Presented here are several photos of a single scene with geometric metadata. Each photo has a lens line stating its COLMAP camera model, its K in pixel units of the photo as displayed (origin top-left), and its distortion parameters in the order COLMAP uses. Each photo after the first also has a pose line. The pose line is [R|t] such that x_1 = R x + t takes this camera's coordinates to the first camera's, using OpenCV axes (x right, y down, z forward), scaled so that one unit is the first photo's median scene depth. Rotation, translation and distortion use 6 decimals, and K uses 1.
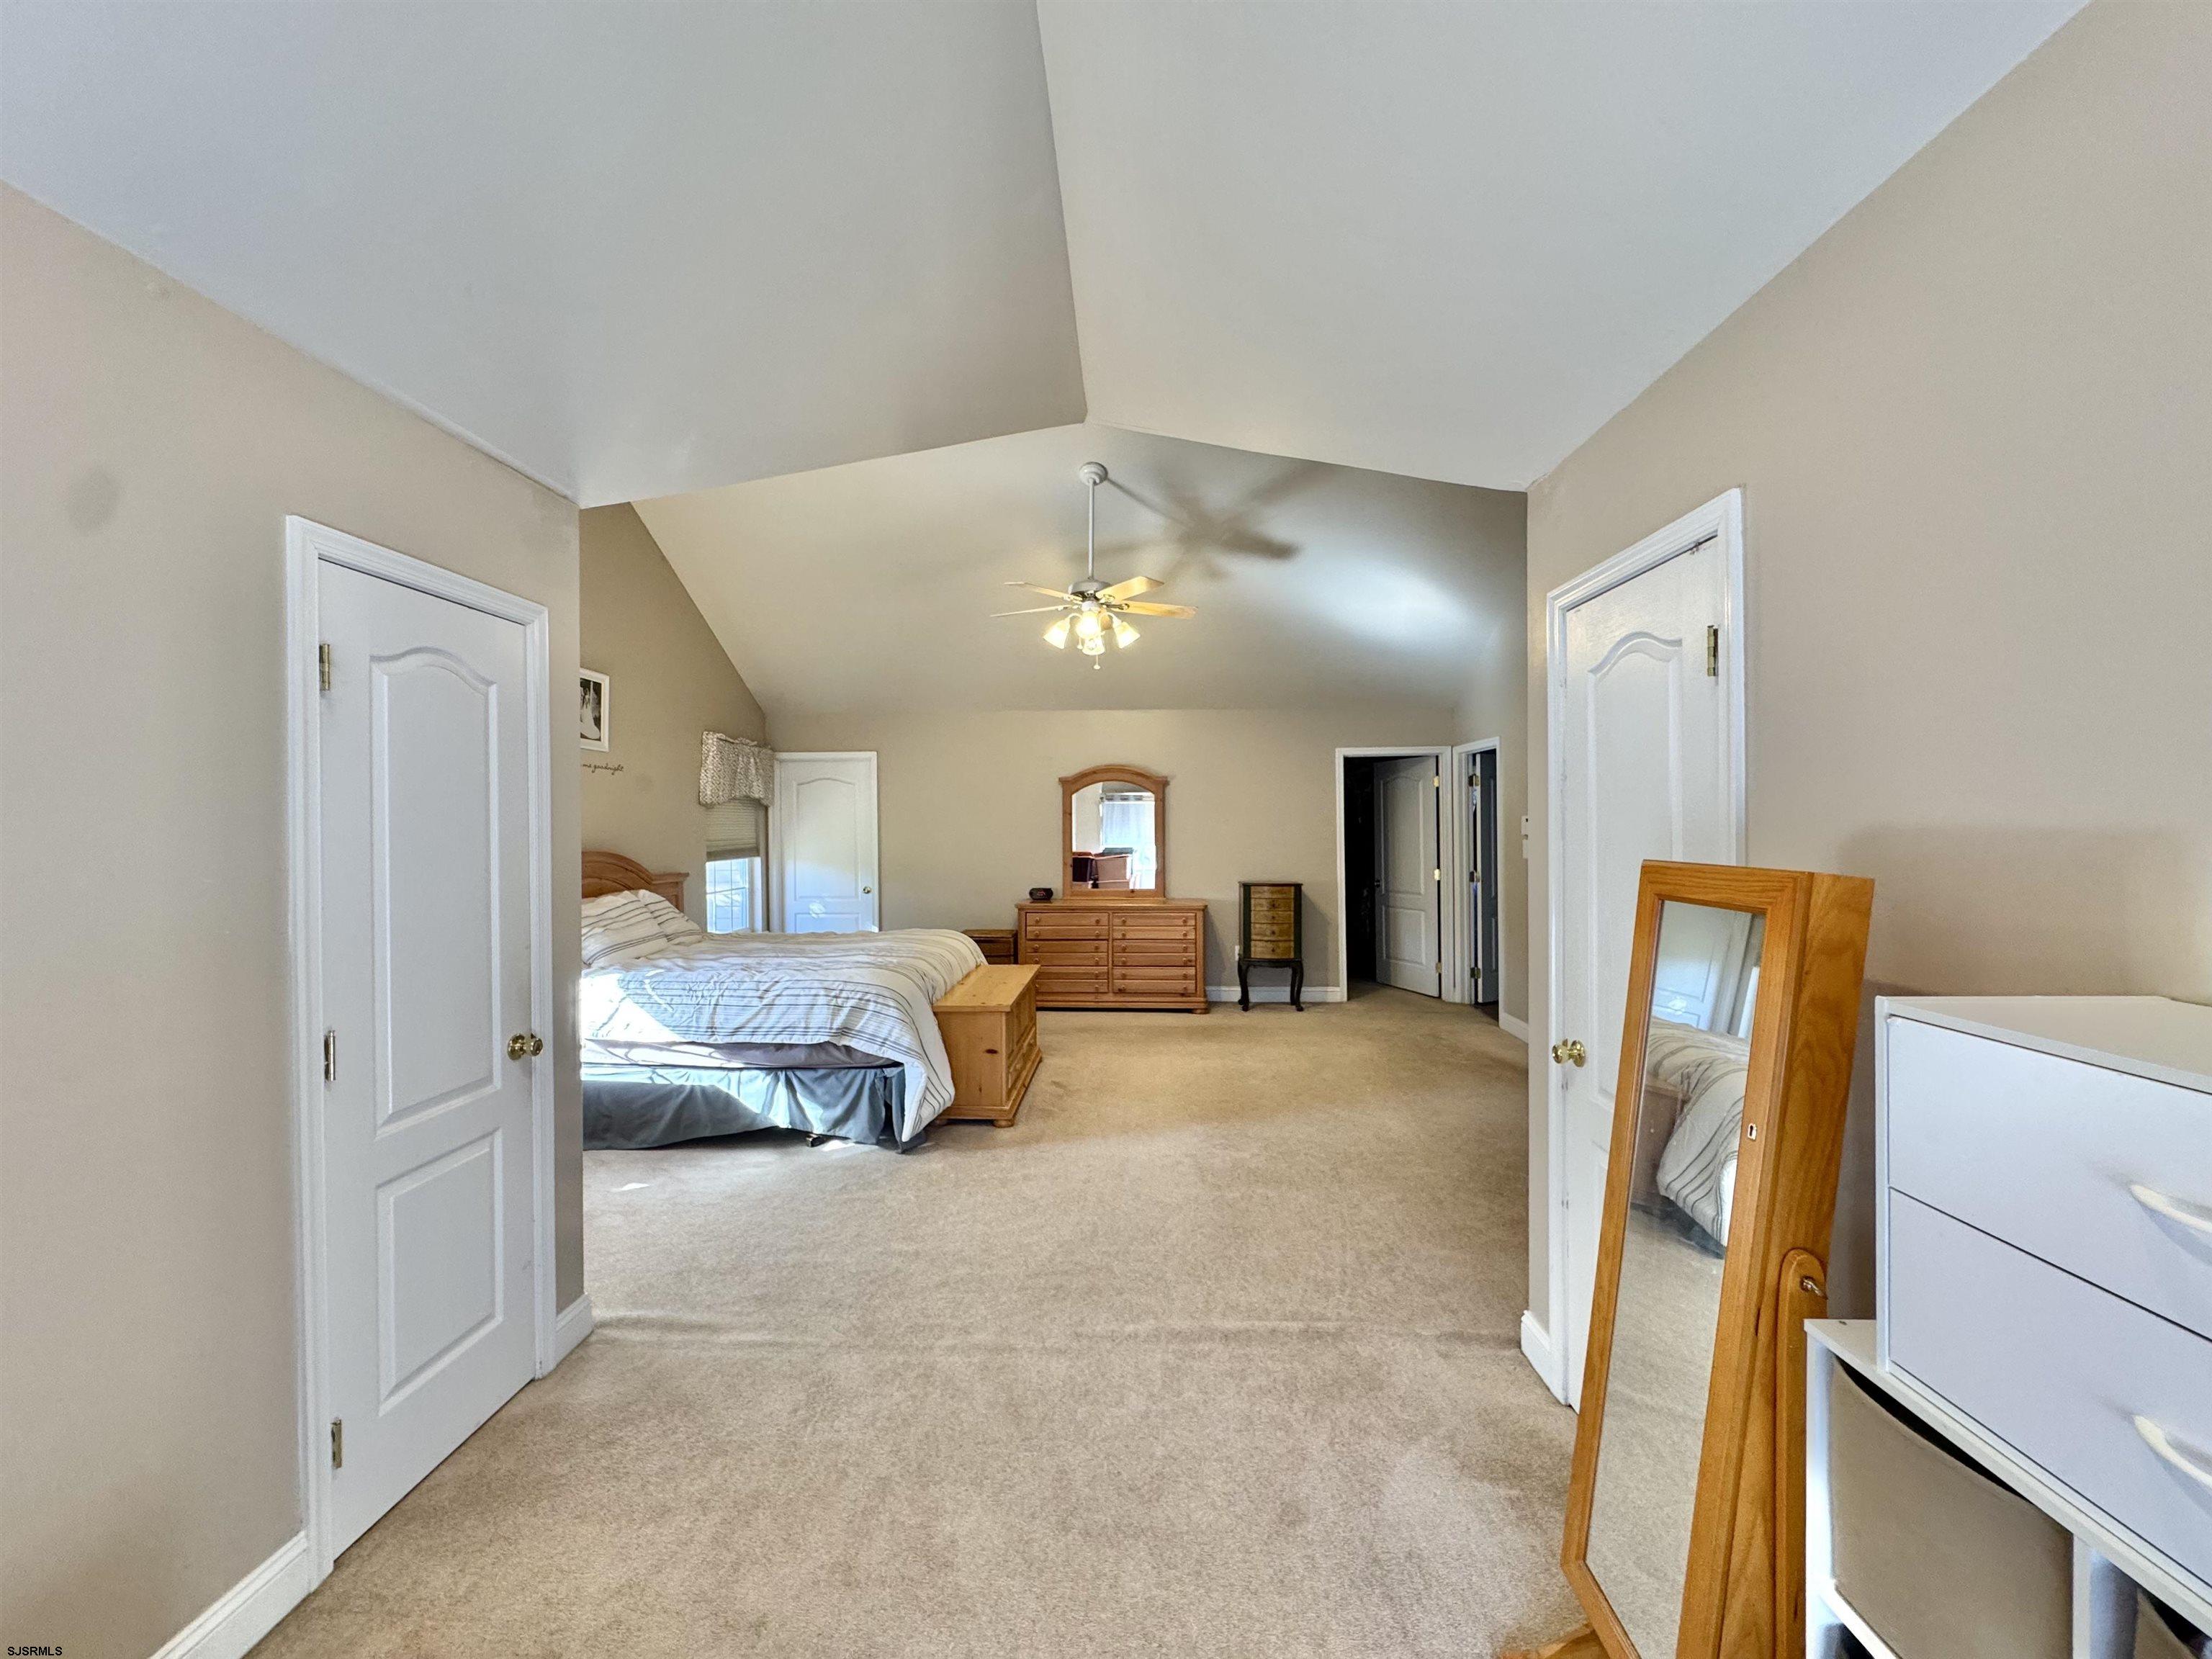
lens RADIAL K [[880.0, 0, 1106.1], [0, 880.0, 826.2], [0, 0, 1]] dist [-0.001654, 0.000106]
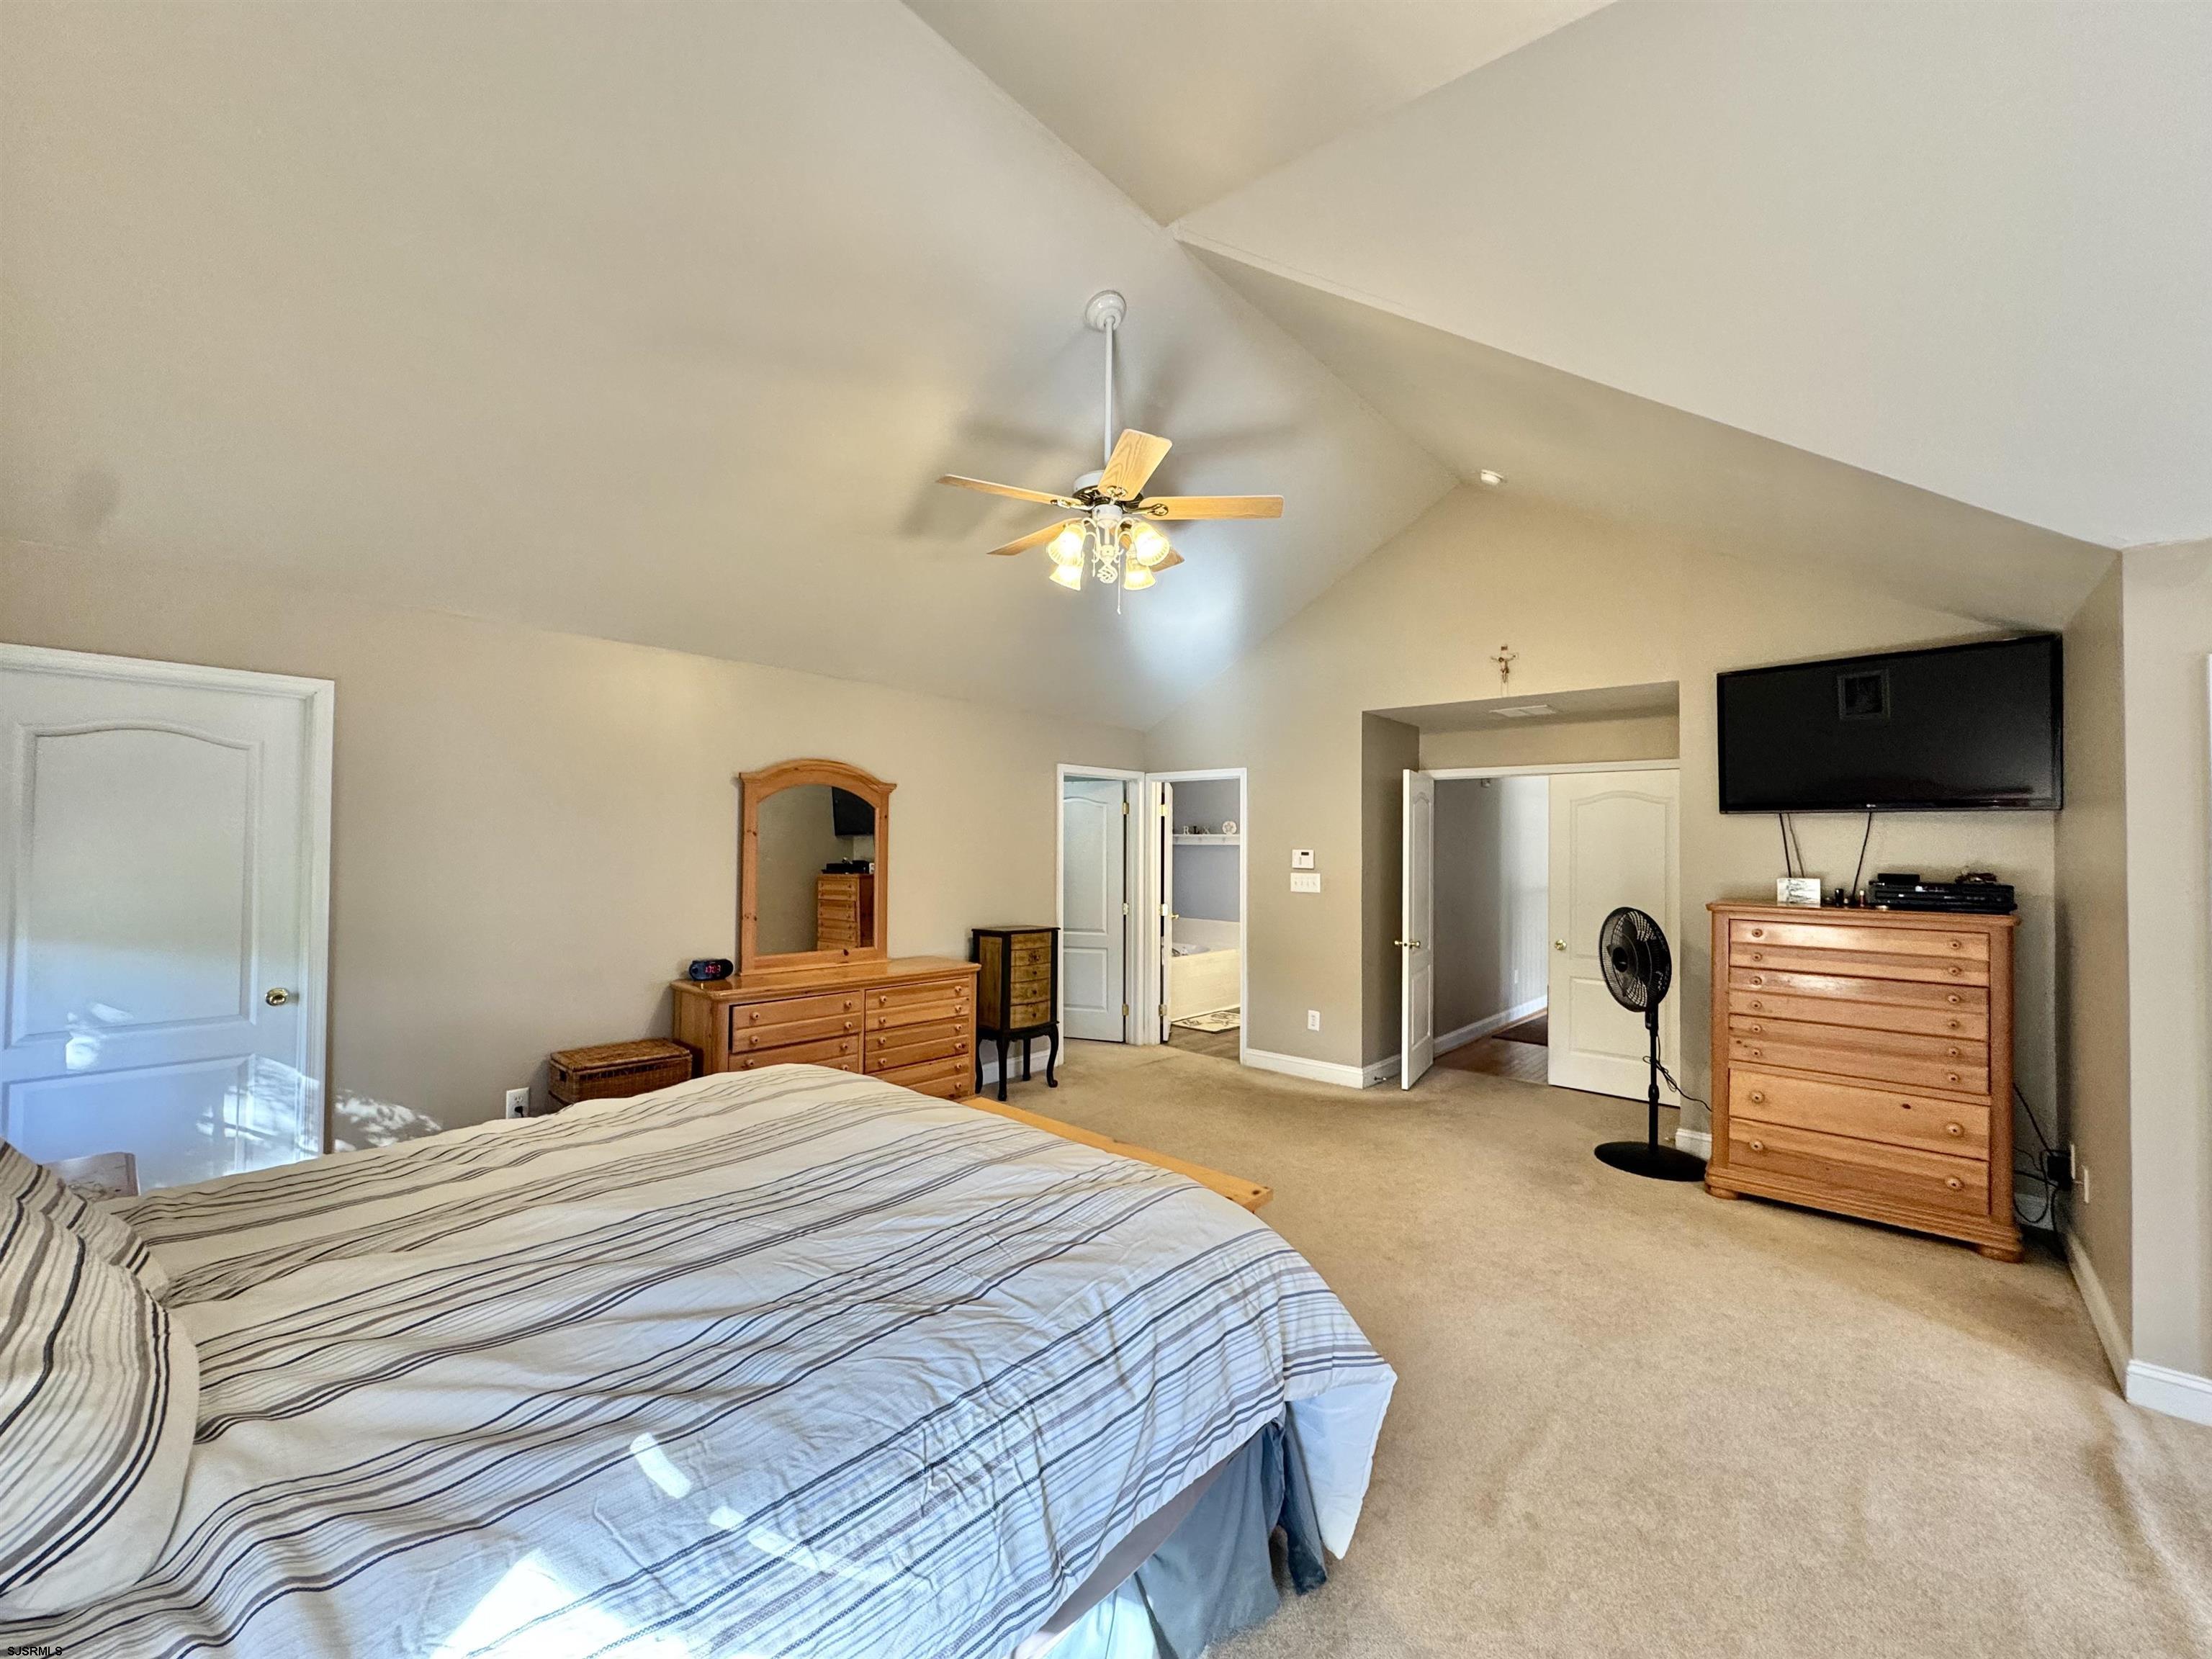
lens RADIAL K [[880.0, 0, 1106.1], [0, 880.0, 826.2], [0, 0, 1]] dist [-0.001654, 0.000106]
pose [[0.633340, 0.032856, 0.773176, -0.384443], [-0.013962, 0.999421, -0.031034, -0.003813], [-0.773747, 0.008860, 0.633432, 0.457581]]
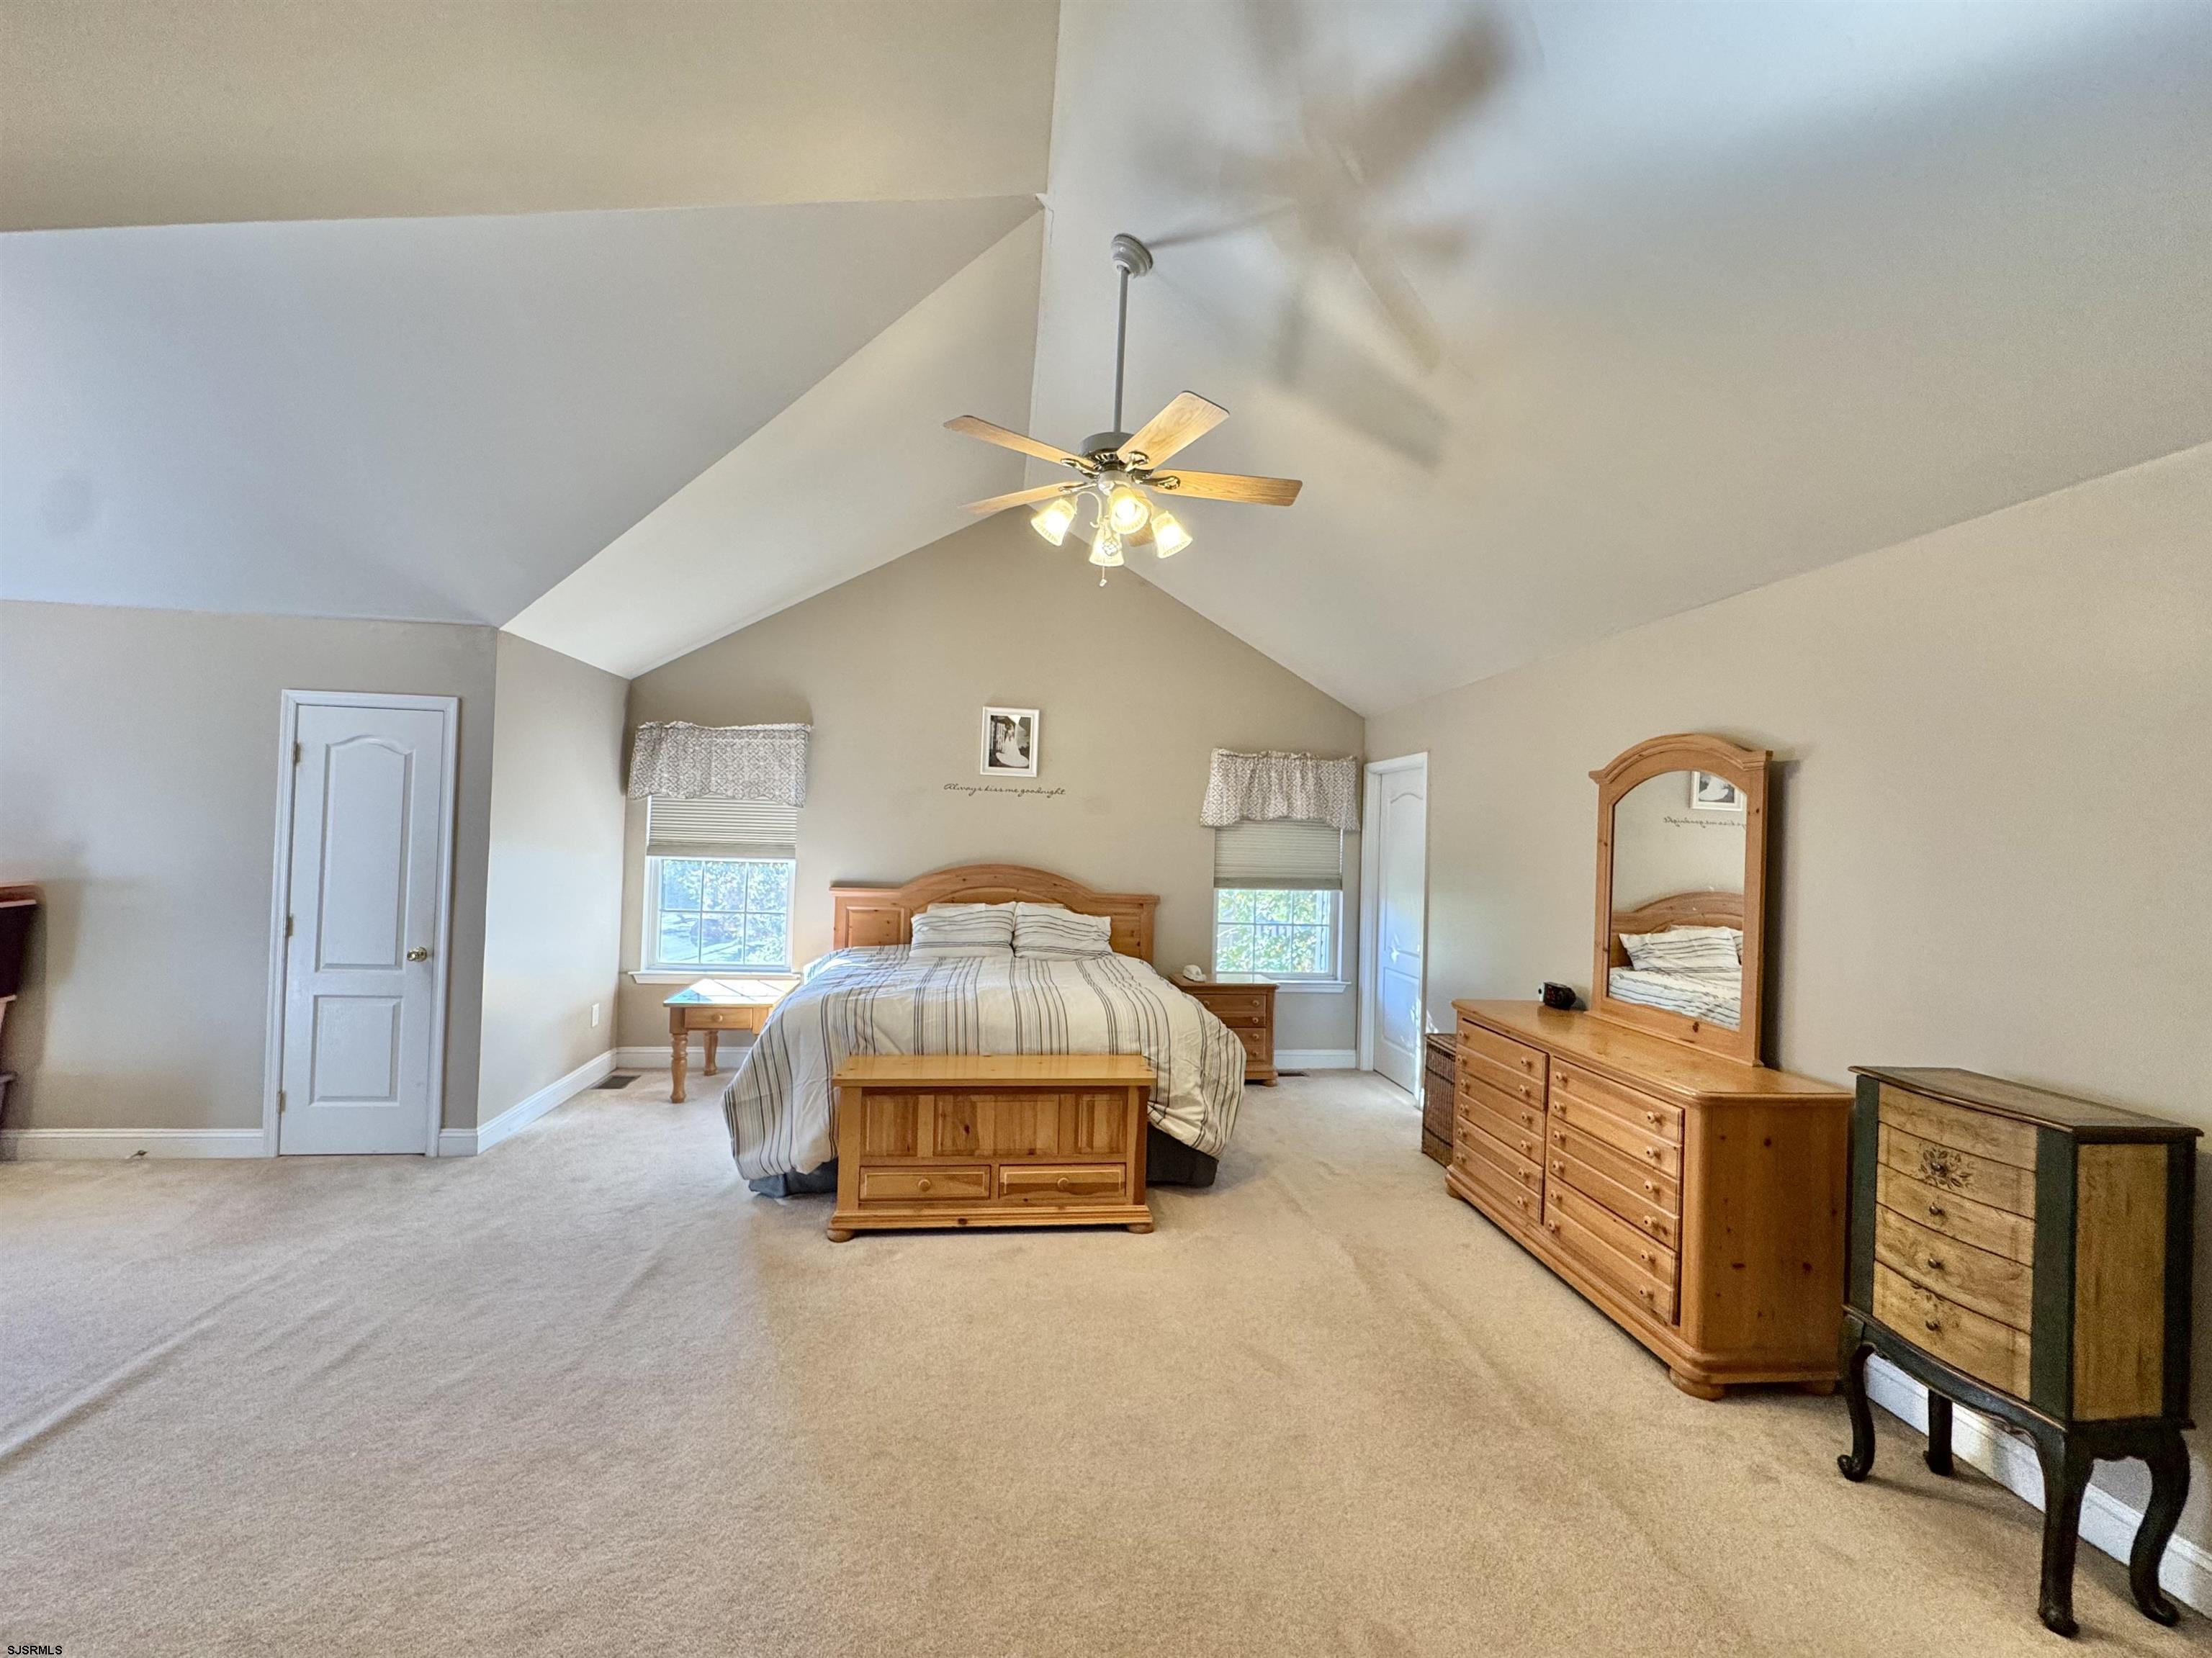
lens RADIAL K [[879.9, 0, 1106.1], [0, 879.9, 825.7], [0, 0, 1]] dist [-0.001654, 0.000106]
pose [[0.167408, -0.006069, -0.985869, 0.429249], [-0.034512, 0.999332, -0.012013, -0.009144], [0.985283, 0.036036, 0.167087, 0.688959]]
